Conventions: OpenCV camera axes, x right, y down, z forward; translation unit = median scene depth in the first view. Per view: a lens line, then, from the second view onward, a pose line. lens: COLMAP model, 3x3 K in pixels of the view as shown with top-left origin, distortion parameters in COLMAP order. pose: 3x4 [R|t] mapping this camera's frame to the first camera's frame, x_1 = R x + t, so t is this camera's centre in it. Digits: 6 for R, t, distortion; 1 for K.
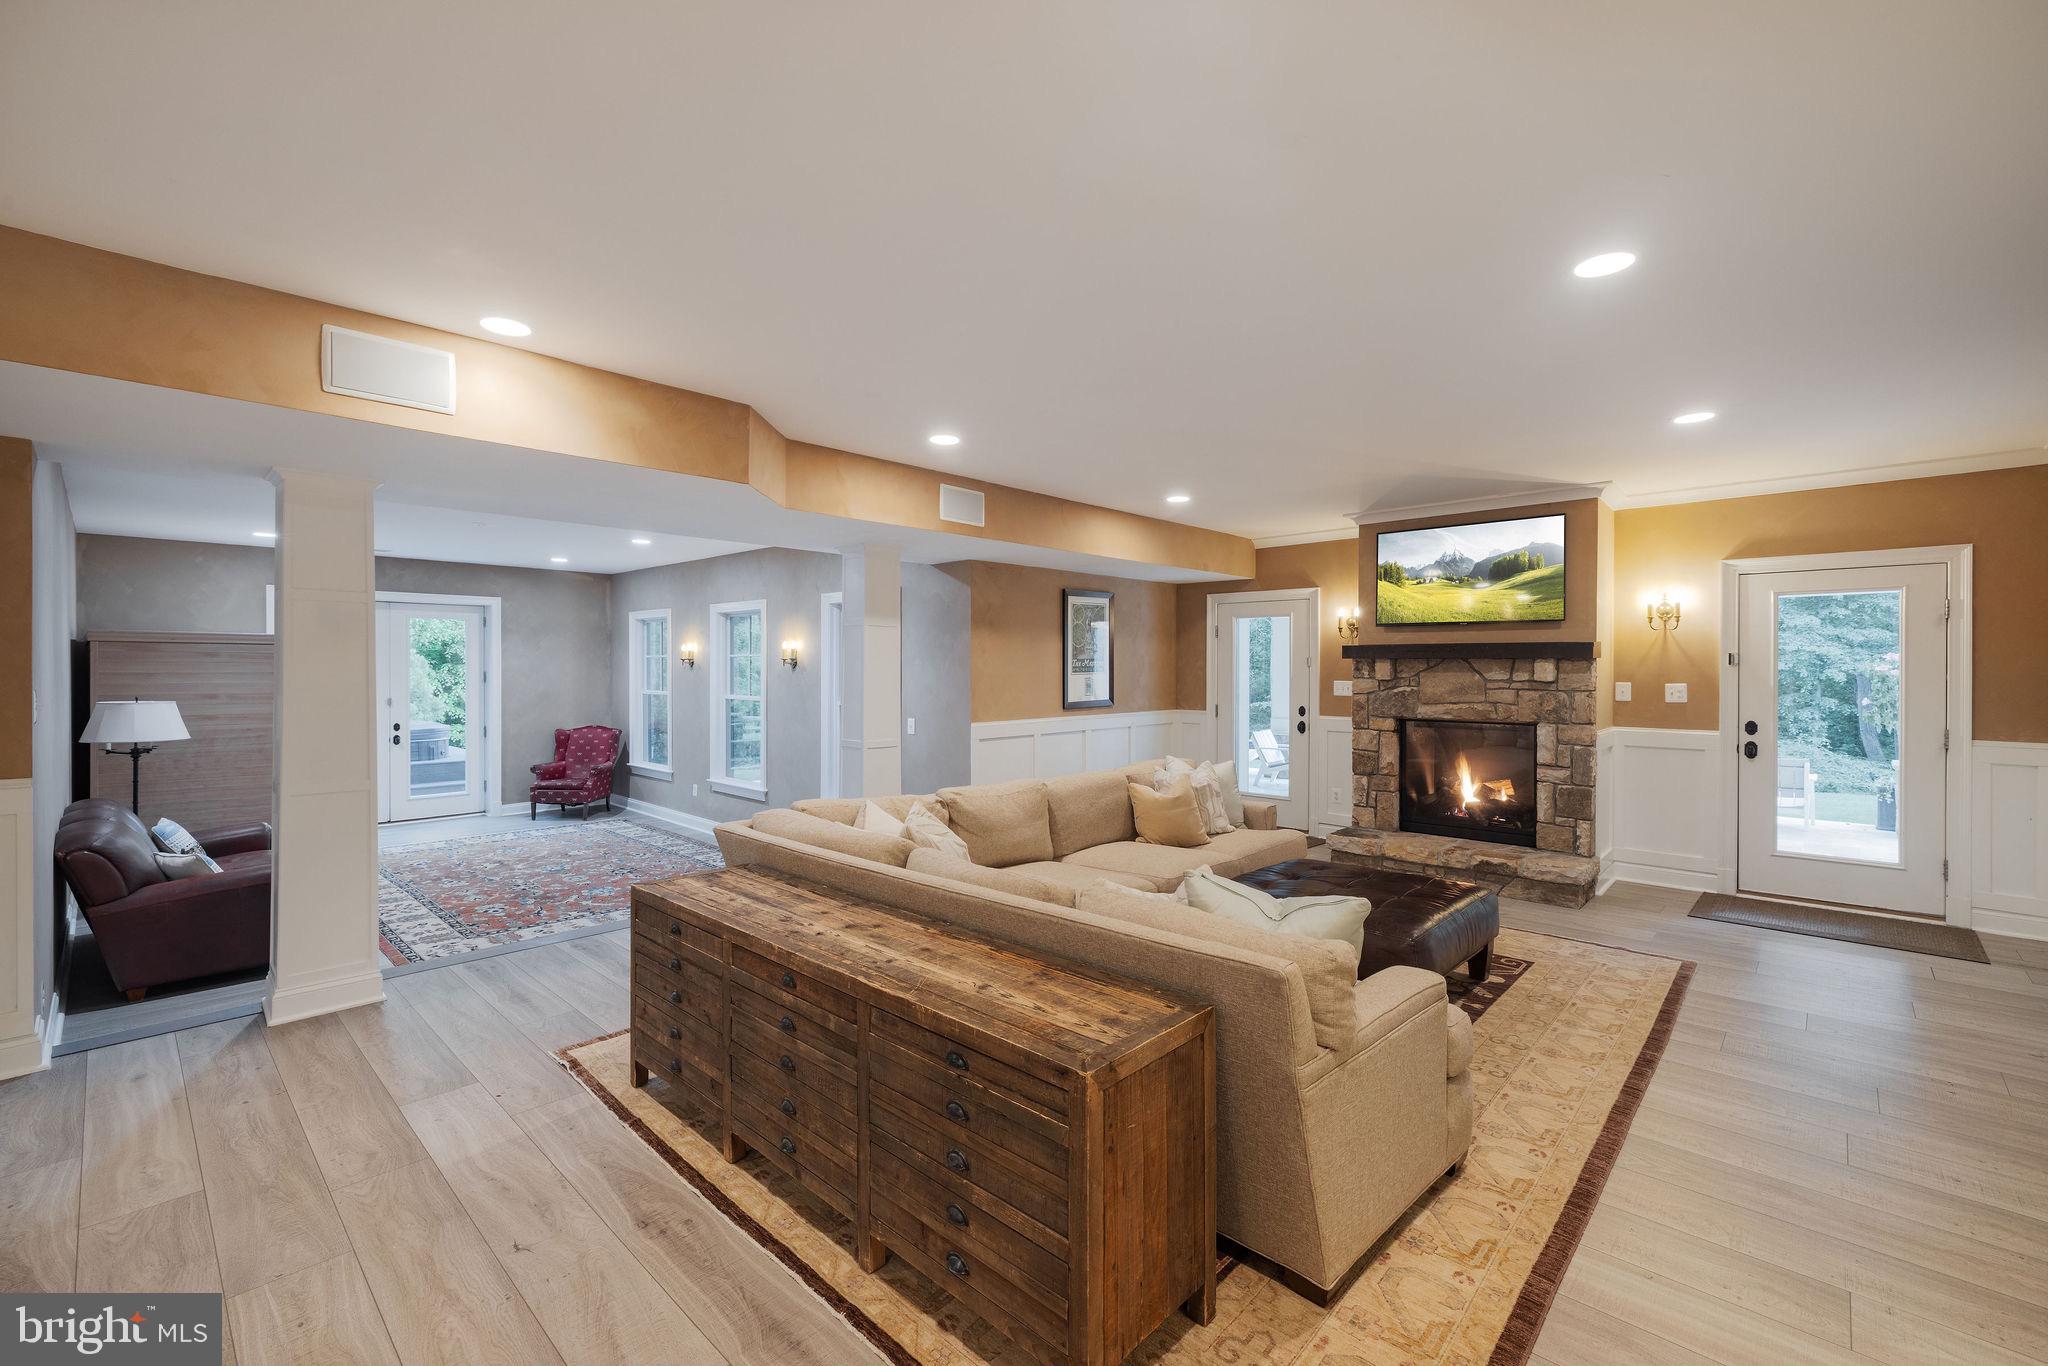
lens RADIAL K [[870.4, 0, 1023.3], [0, 870.4, 671.3], [0, 0, 1]] dist [0.001954, 0.001276]
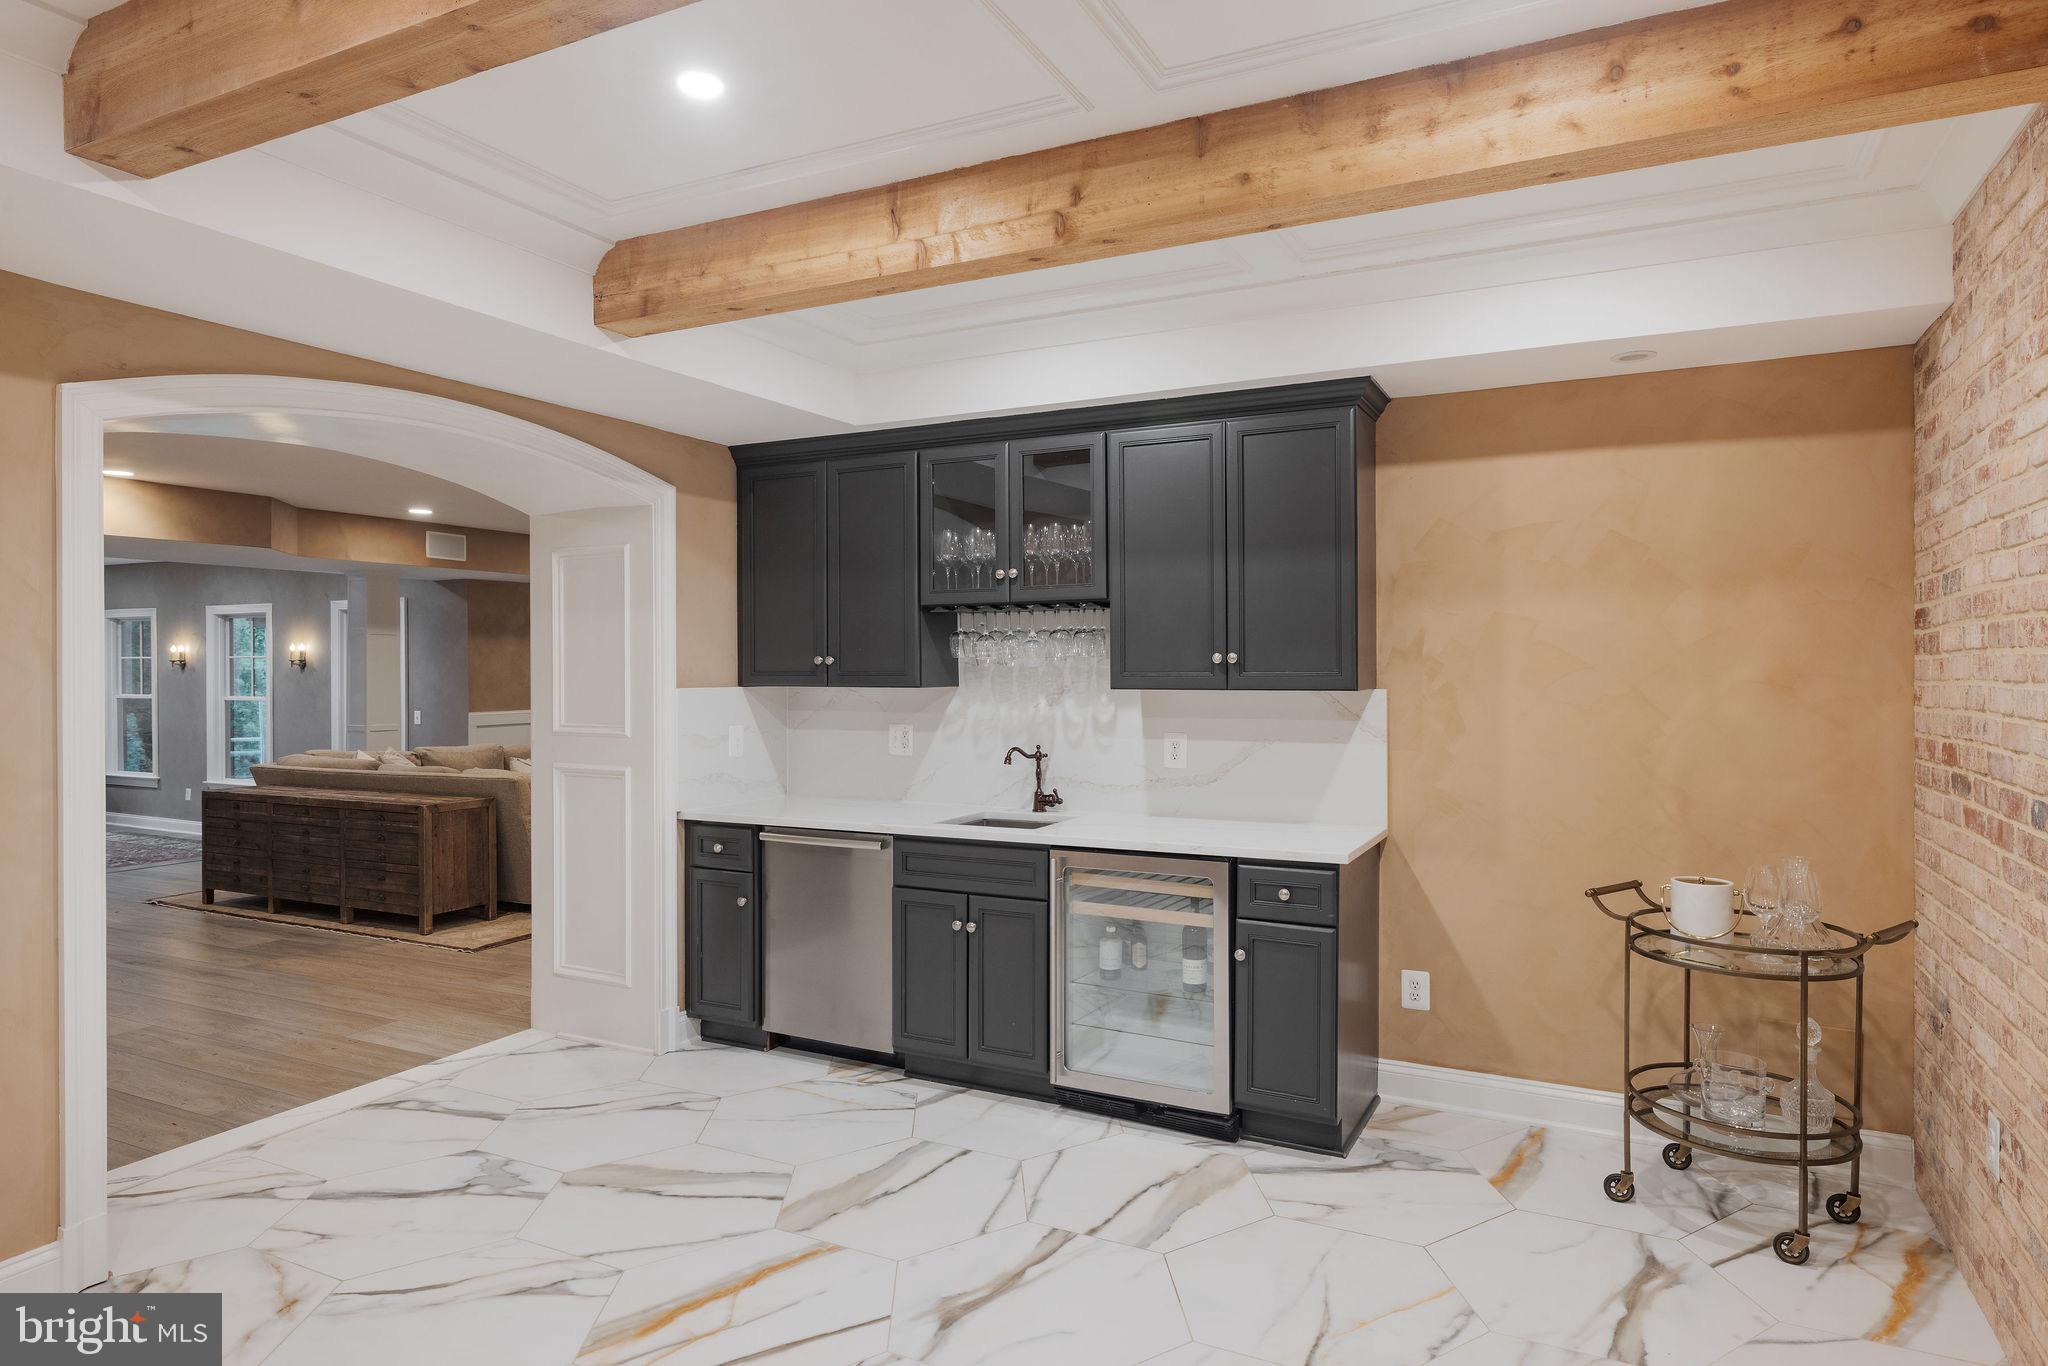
lens RADIAL K [[1188.5, 0, 1026.4], [0, 1188.5, 668.4], [0, 0, 1]] dist [0.003006, 0.000451]
pose [[0.957493, -0.007718, 0.288354, 0.148239], [0.008614, 0.999961, -0.001840, 0.005129], [-0.288329, 0.004246, 0.957522, -0.584204]]
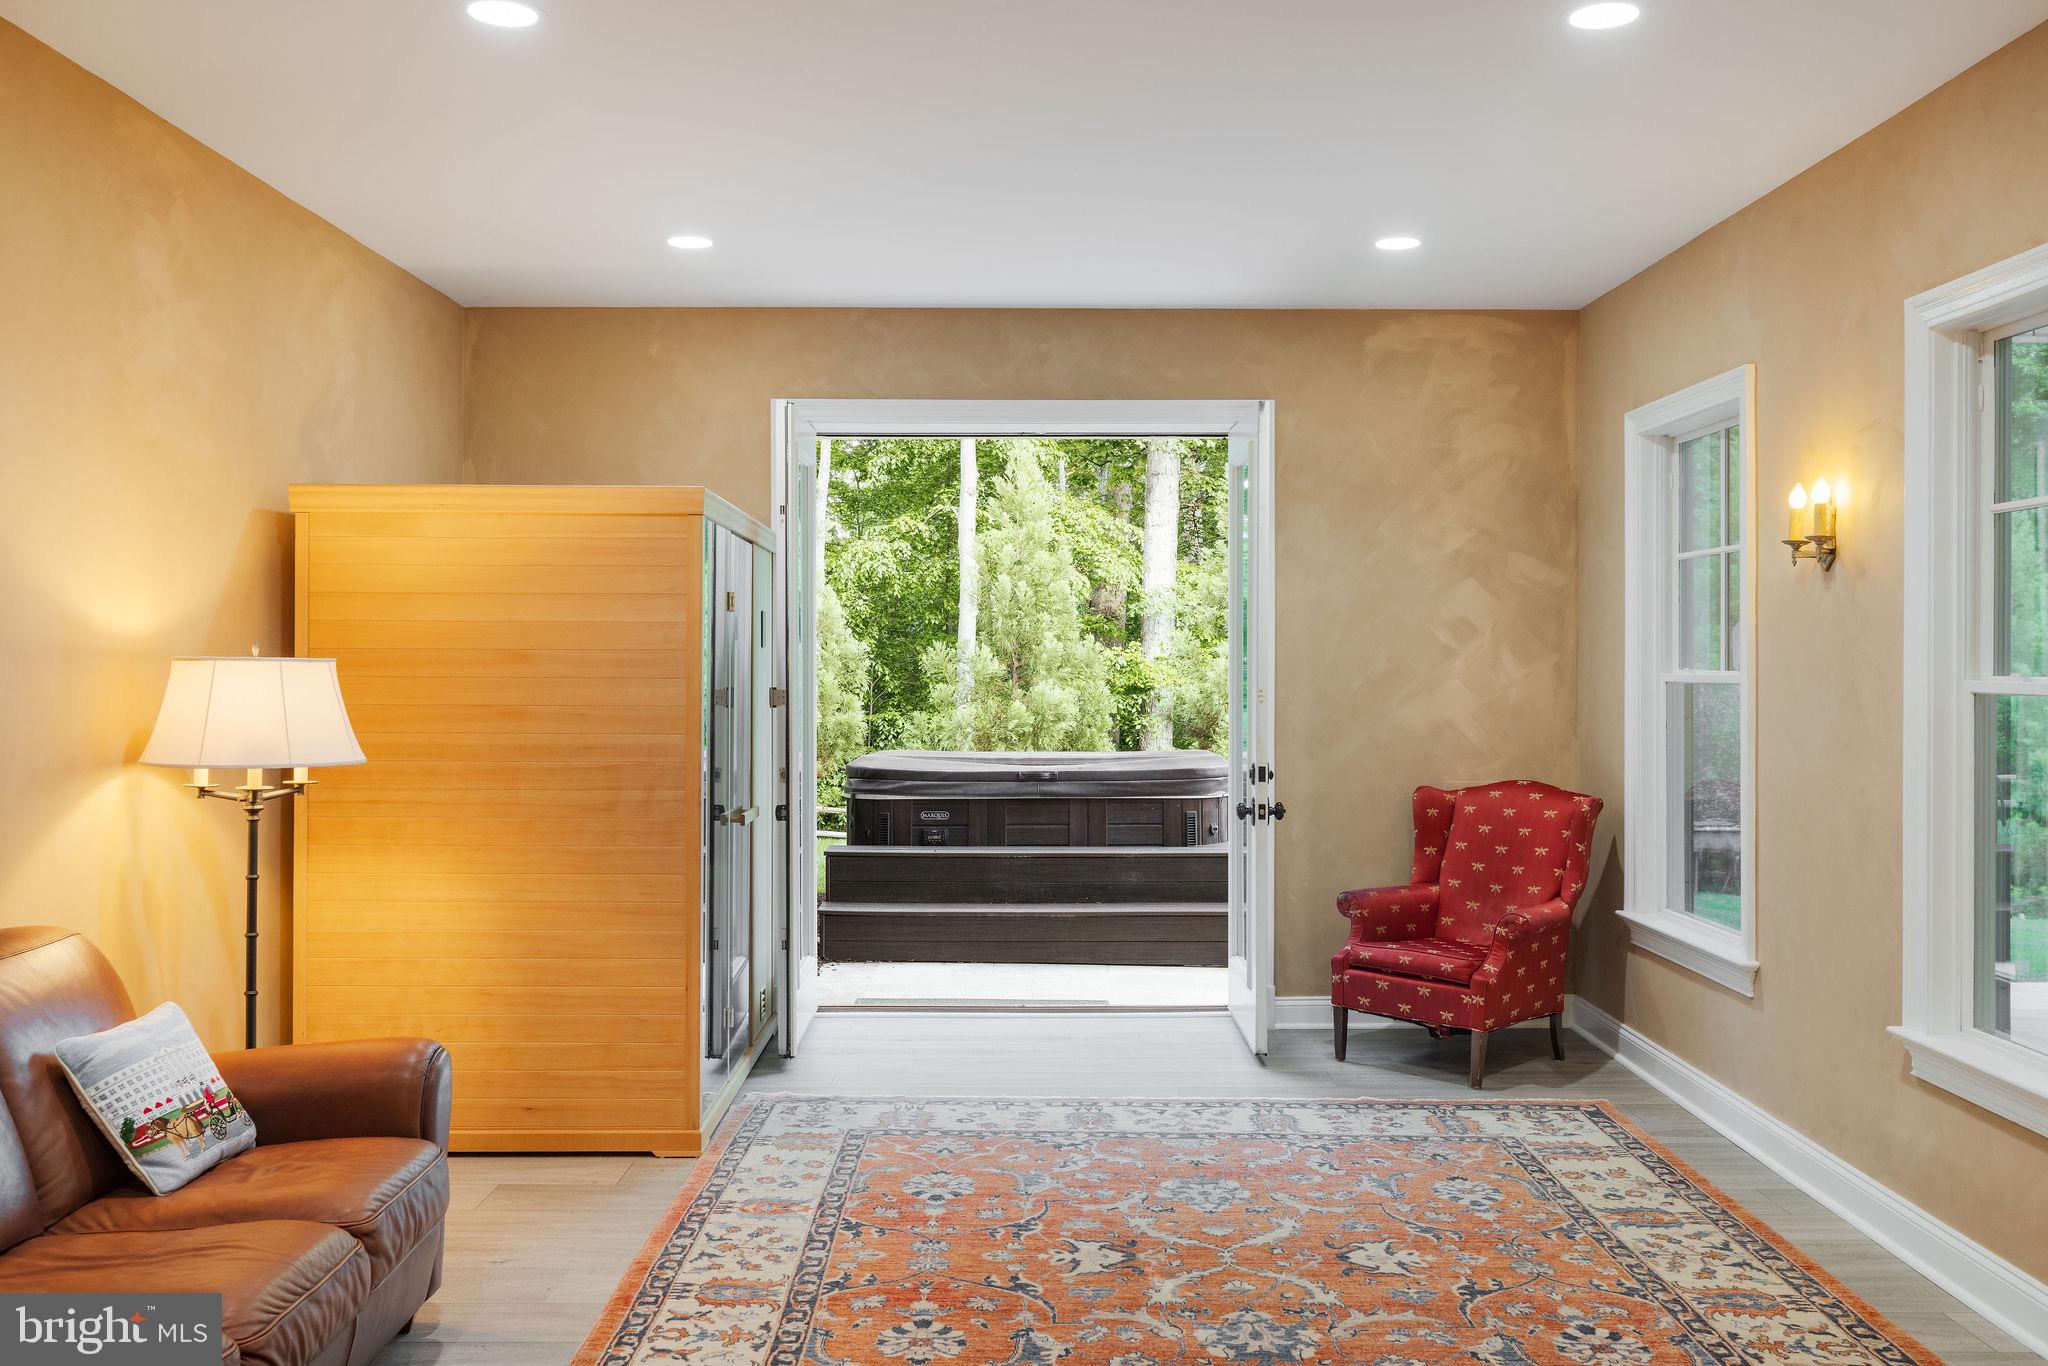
lens RADIAL K [[1749.4, 0, 1022.5], [0, 1749.4, 669.8], [0, 0, 1]] dist [-0.015599, -0.008543]
pose [[0.688512, 0.003404, -0.725217, -0.180799], [-0.005554, 0.999984, -0.000579, 0.026829], [0.725203, 0.004427, 0.688521, 0.497271]]
